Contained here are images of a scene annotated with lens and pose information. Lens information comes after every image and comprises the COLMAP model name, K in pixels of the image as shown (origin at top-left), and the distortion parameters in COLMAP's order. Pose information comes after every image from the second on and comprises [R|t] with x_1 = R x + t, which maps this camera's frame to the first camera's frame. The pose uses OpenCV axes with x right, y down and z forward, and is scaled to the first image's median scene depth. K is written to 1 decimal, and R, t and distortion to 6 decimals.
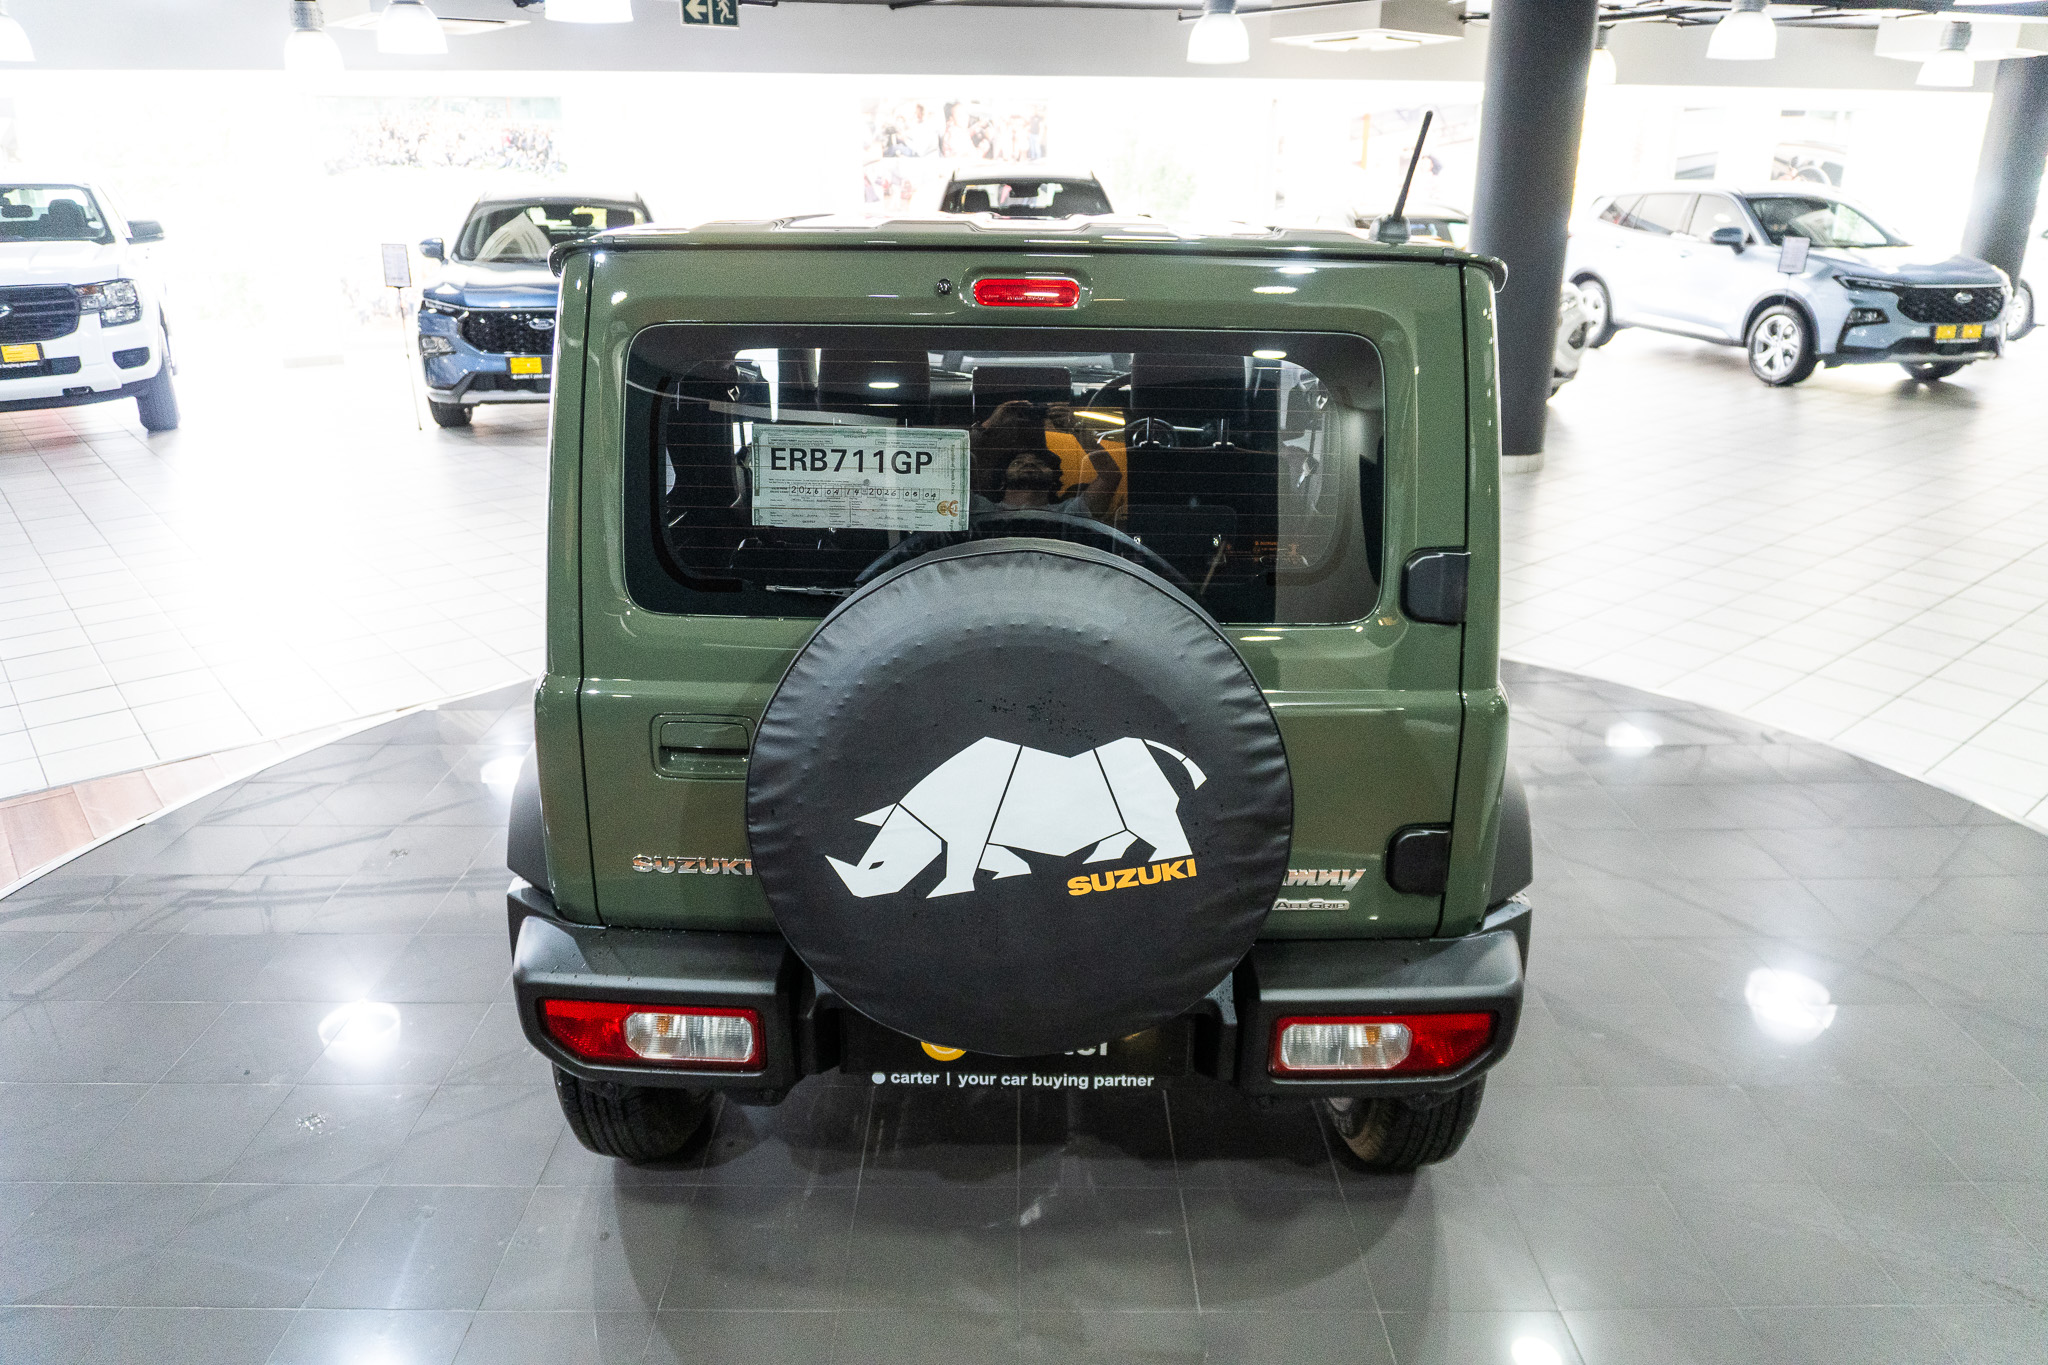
lens RADIAL K [[1383.8, 0, 1034.1], [0, 1383.8, 677.0], [0, 0, 1]] dist [-0.014750, -0.005739]
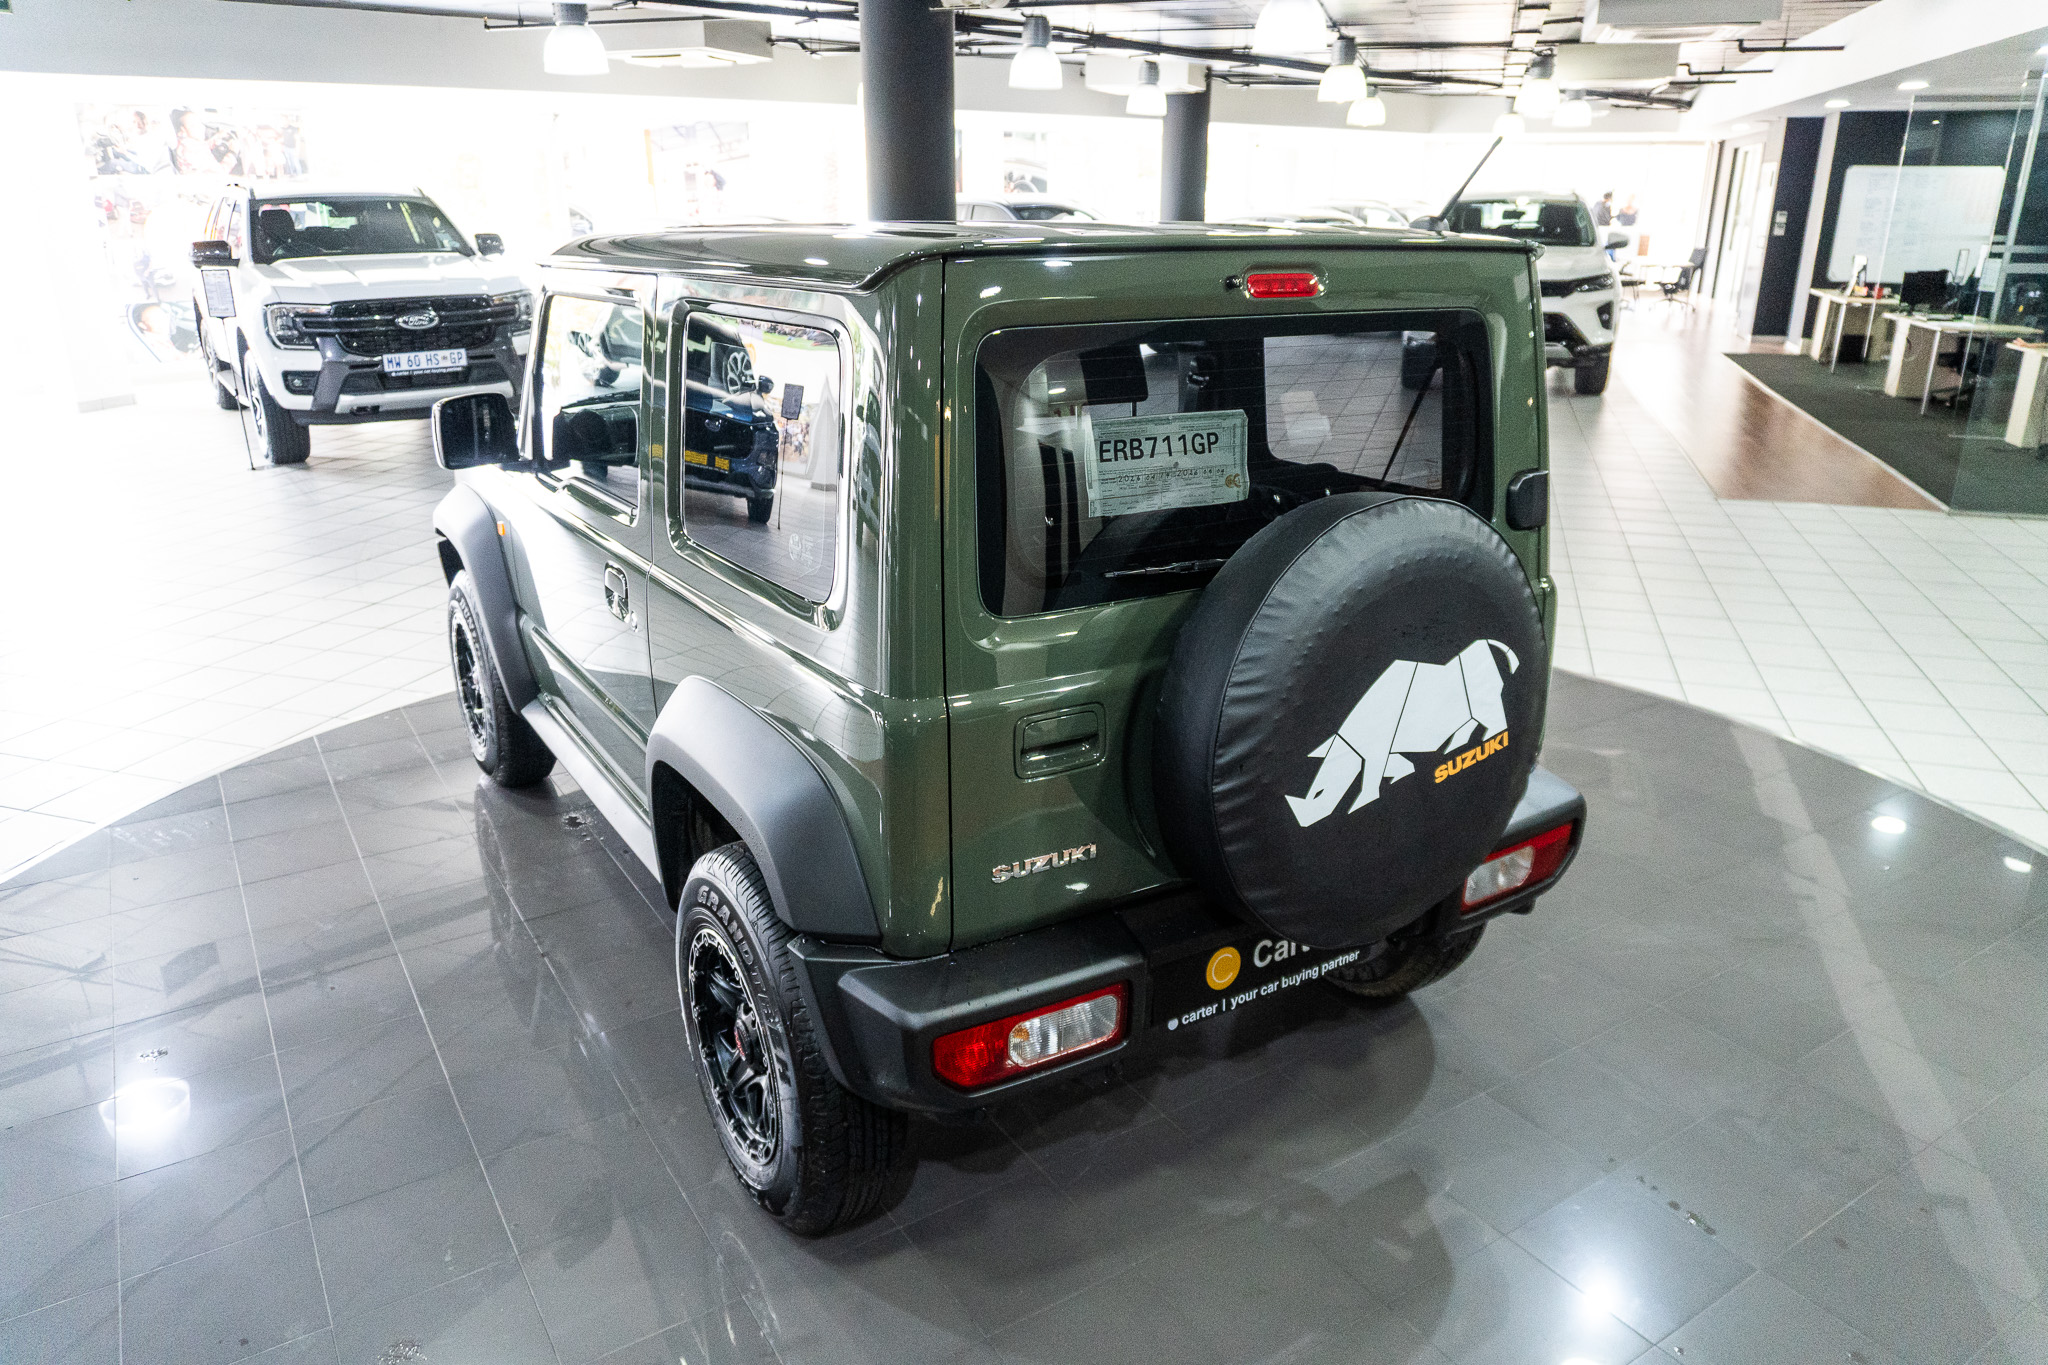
lens RADIAL K [[1383.8, 0, 1034.1], [0, 1383.8, 677.0], [0, 0, 1]] dist [-0.014750, -0.005739]
pose [[0.840983, -0.180326, 0.510128, -0.797406], [0.185809, 0.981742, 0.040718, -0.042336], [-0.508157, 0.060543, 0.859134, 0.134941]]
